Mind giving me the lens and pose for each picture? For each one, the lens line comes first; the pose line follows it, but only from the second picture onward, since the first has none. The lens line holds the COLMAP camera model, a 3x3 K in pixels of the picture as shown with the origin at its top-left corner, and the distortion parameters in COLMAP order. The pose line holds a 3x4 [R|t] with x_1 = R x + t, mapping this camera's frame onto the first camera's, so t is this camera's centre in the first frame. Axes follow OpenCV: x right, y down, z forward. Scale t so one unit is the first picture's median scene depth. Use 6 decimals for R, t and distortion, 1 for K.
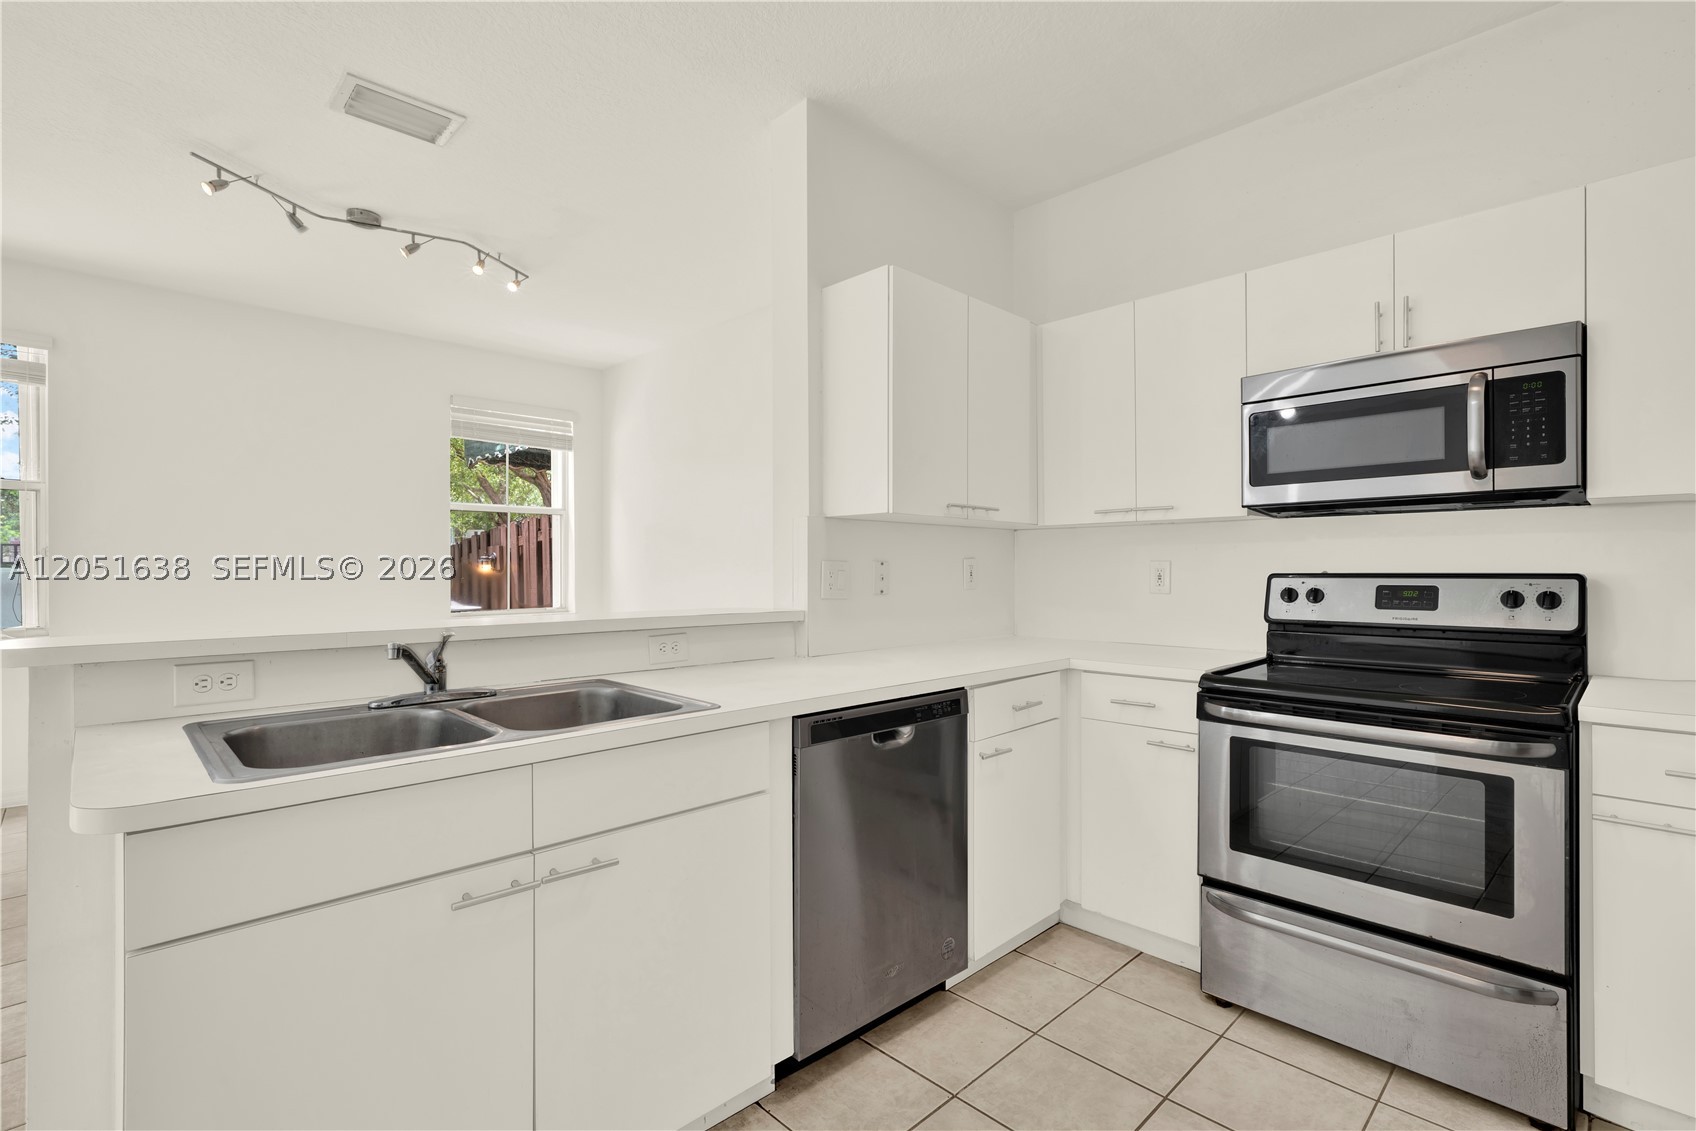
lens RADIAL K [[779.6, 0, 848.0], [0, 779.6, 565.5], [0, 0, 1]] dist [0.000128, 0.001093]
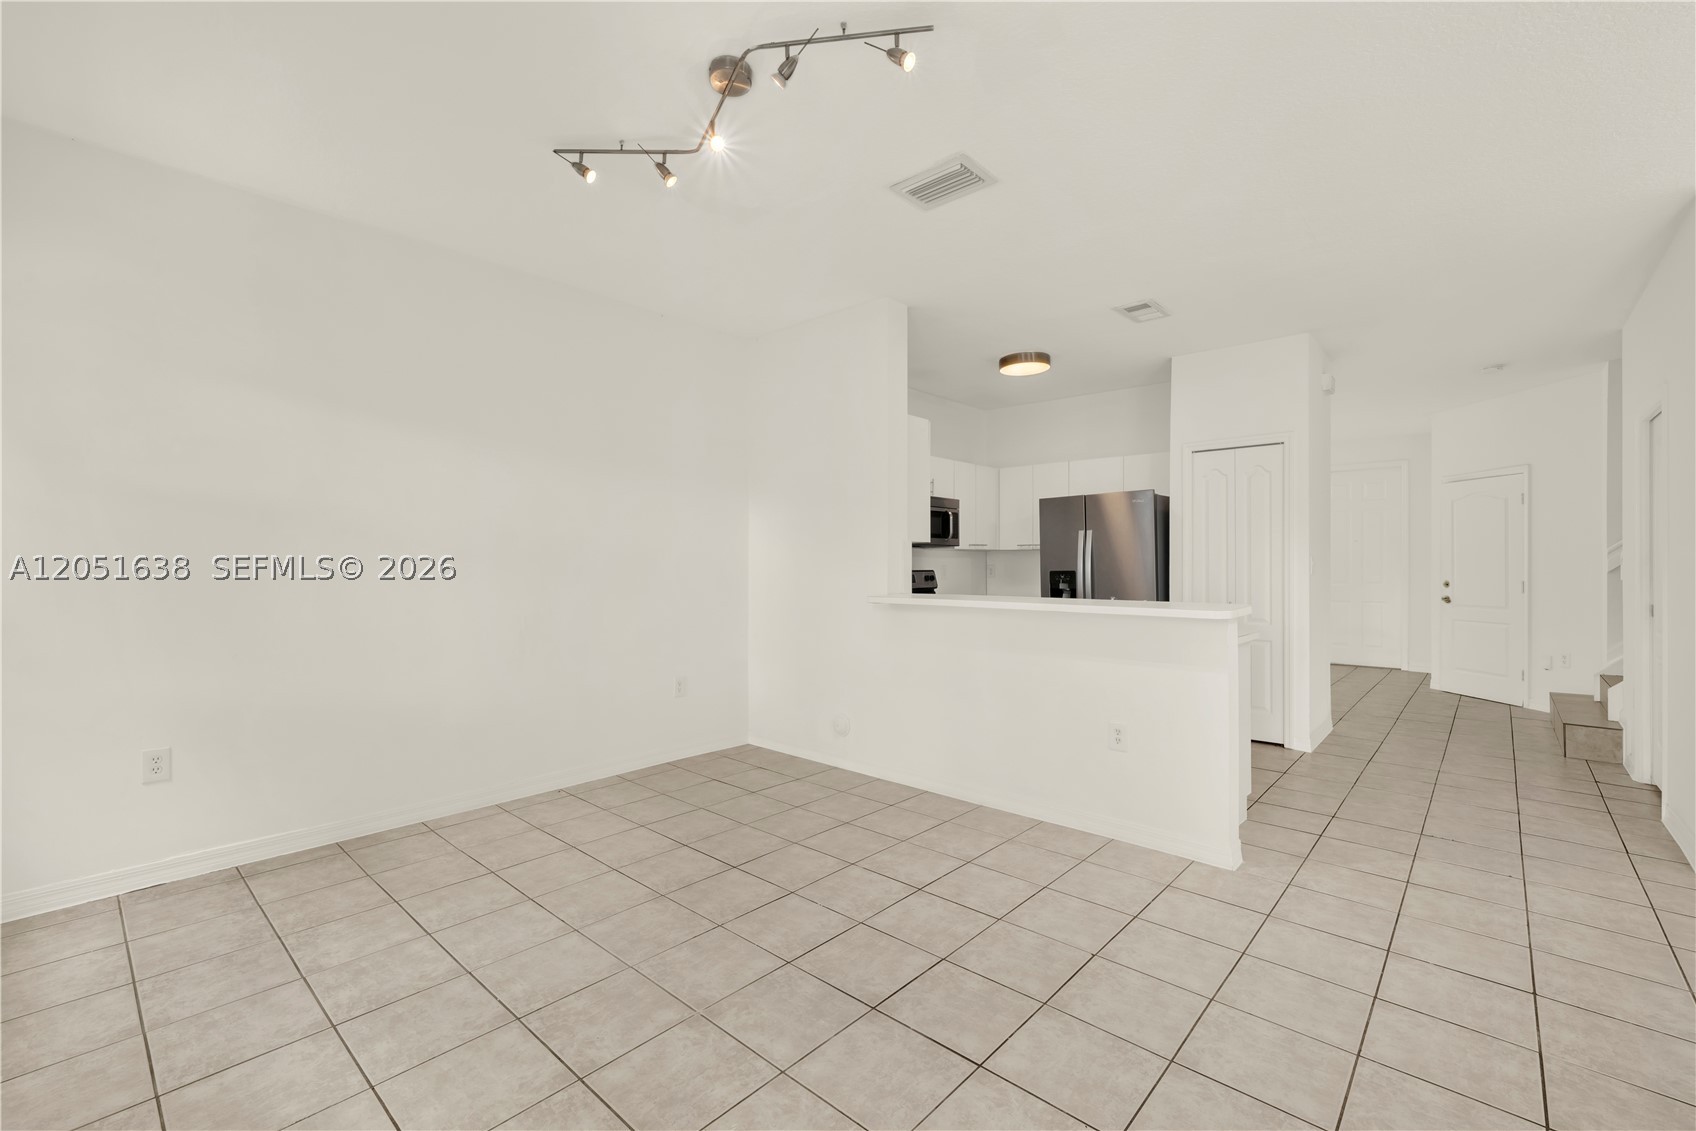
lens RADIAL K [[720.4, 0, 846.2], [0, 720.4, 565.8], [0, 0, 1]] dist [0.000094, 0.000403]
pose [[-0.058879, 0.000734, 0.998265, -1.916136], [-0.002130, 0.999997, -0.000861, -0.003841], [-0.998263, -0.002177, -0.058878, 1.403520]]
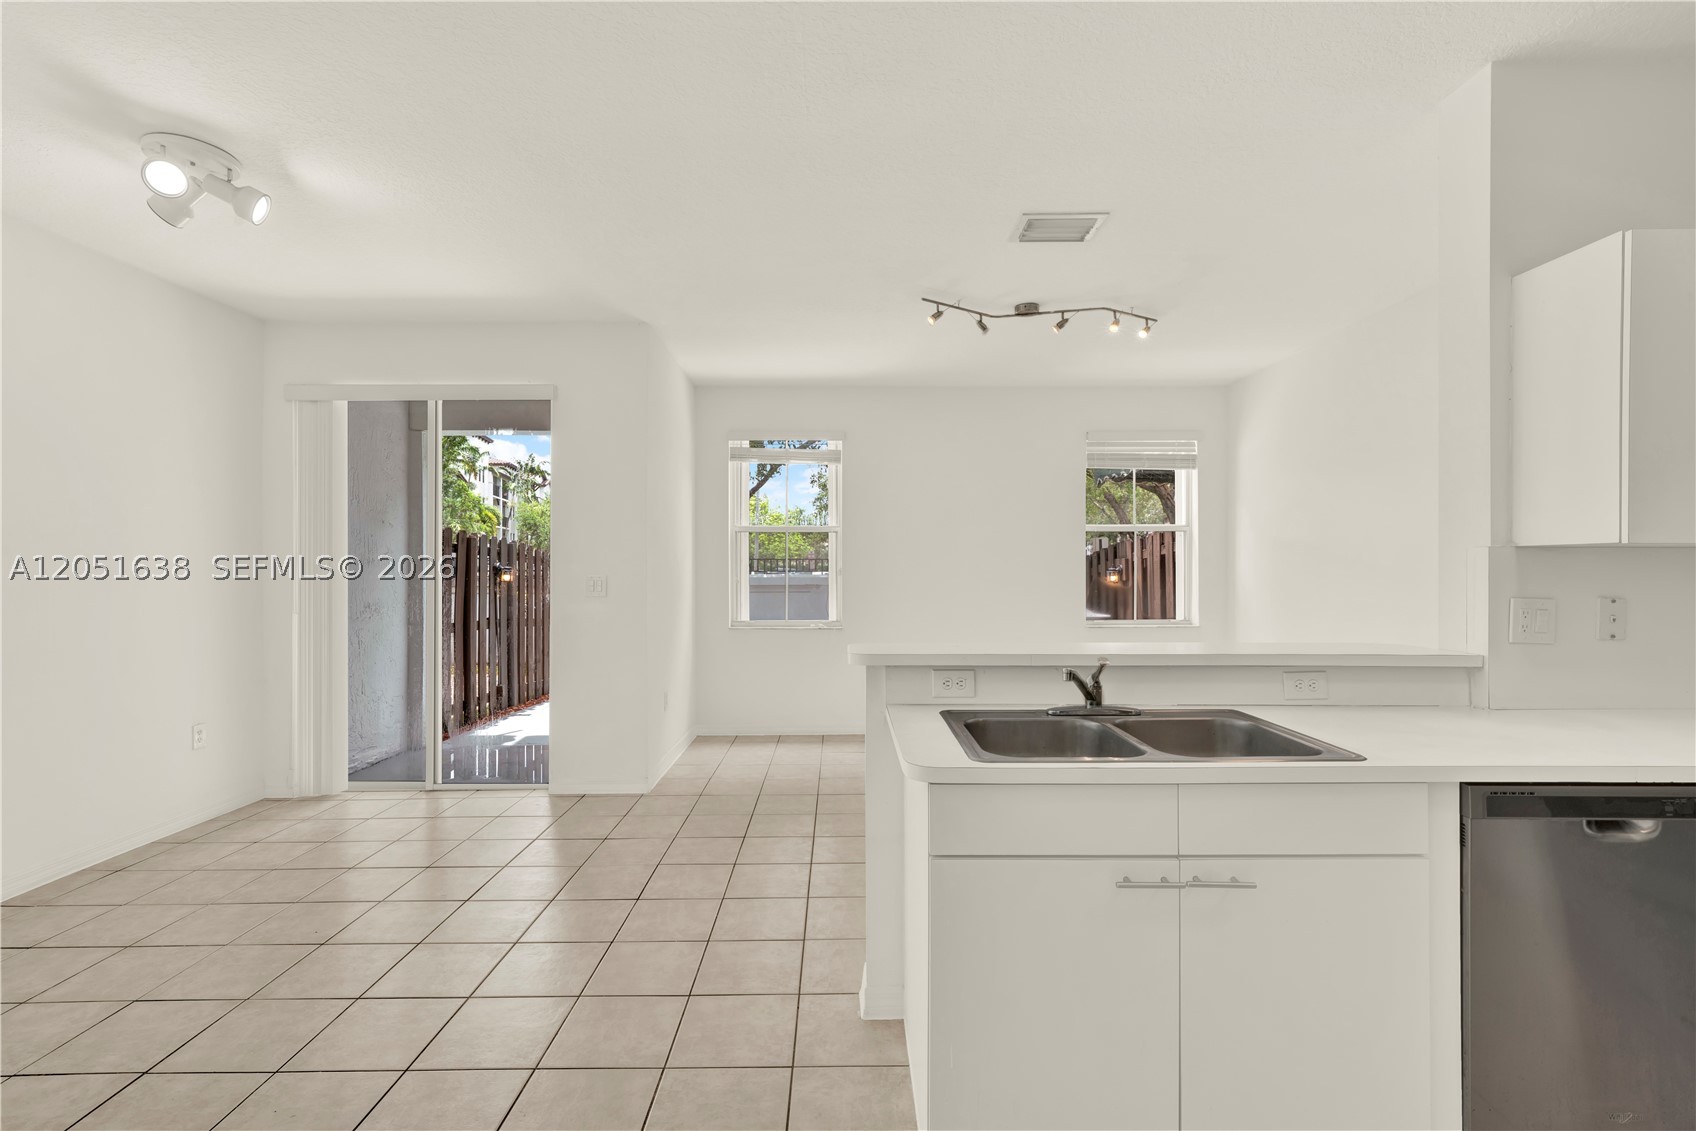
lens RADIAL K [[753.2, 0, 846.5], [0, 753.2, 573.1], [0, 0, 1]] dist [0.003376, -0.000124]
pose [[0.719487, 0.003690, -0.694496, 0.019618], [0.002337, 0.999967, 0.007734, -0.048100], [0.694502, -0.007187, 0.719455, -0.111544]]
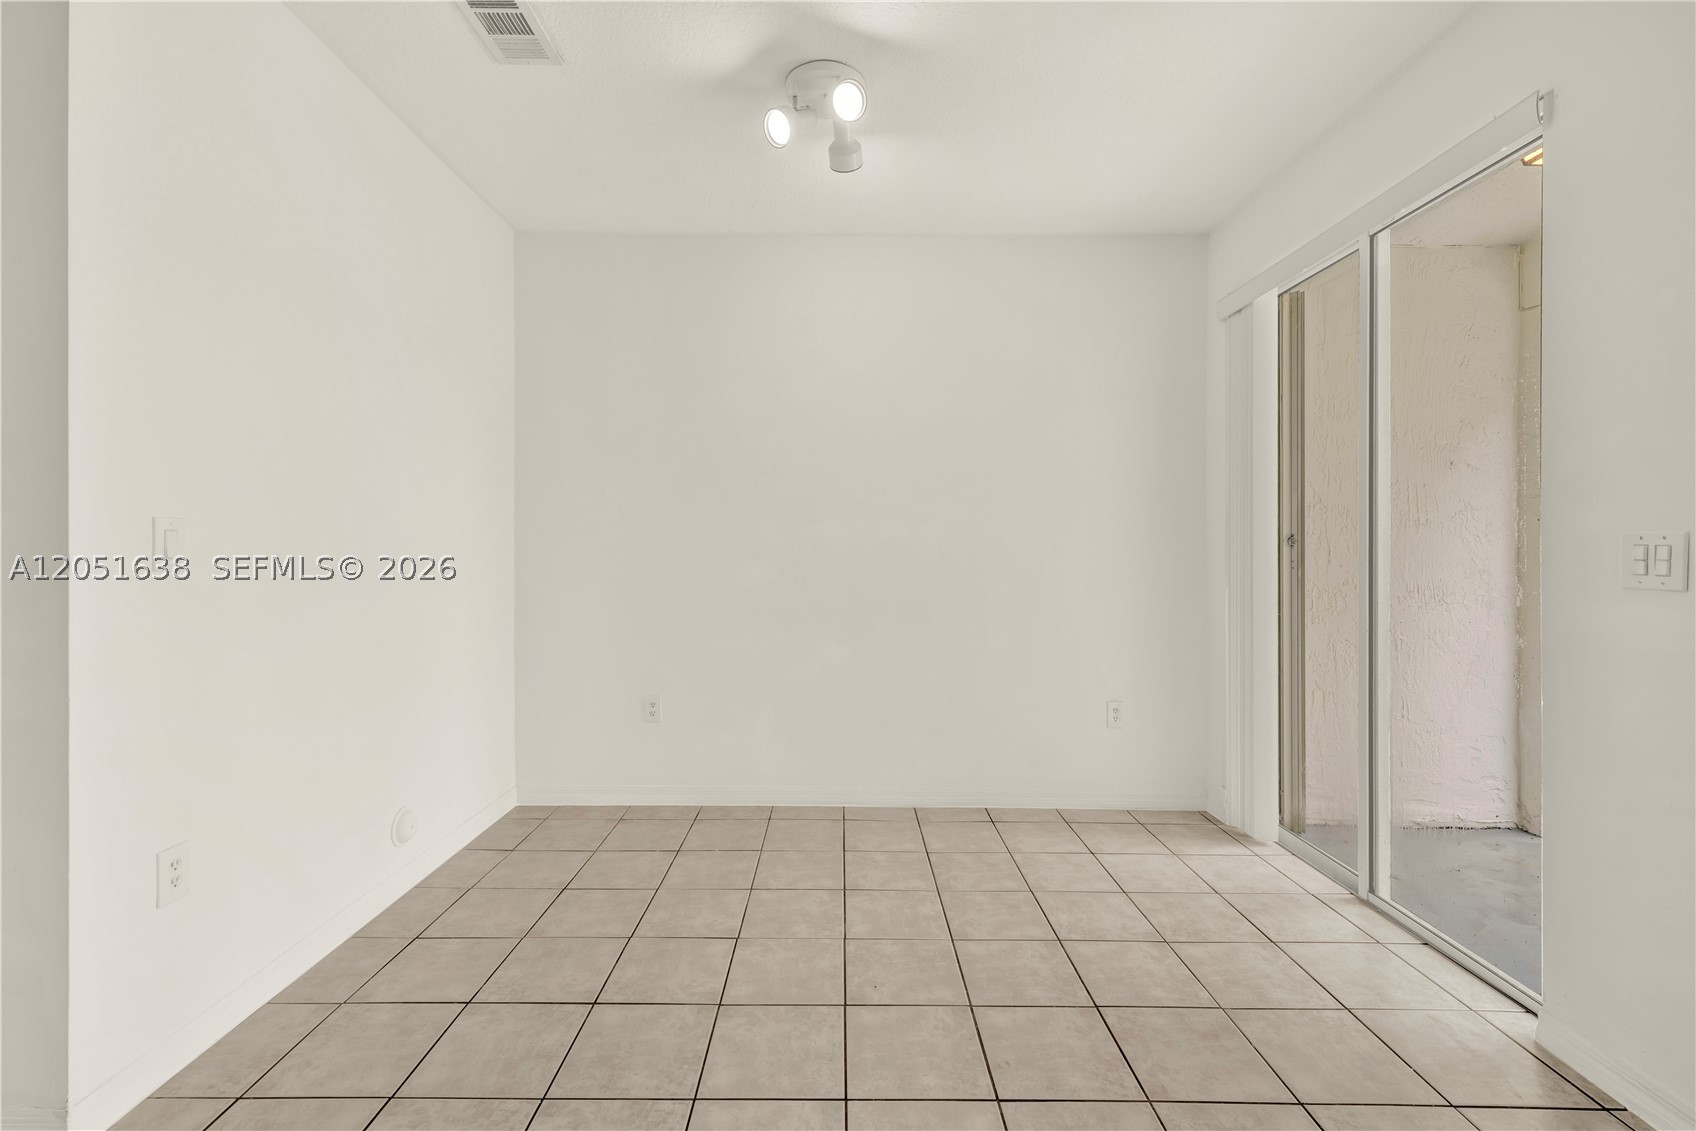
lens RADIAL K [[720.4, 0, 846.2], [0, 720.4, 565.8], [0, 0, 1]] dist [0.000094, 0.000403]
pose [[-0.703950, 0.012099, -0.710146, -0.765196], [-0.003384, 0.999786, 0.020389, -0.008210], [0.710241, 0.016756, -0.703759, 0.749870]]
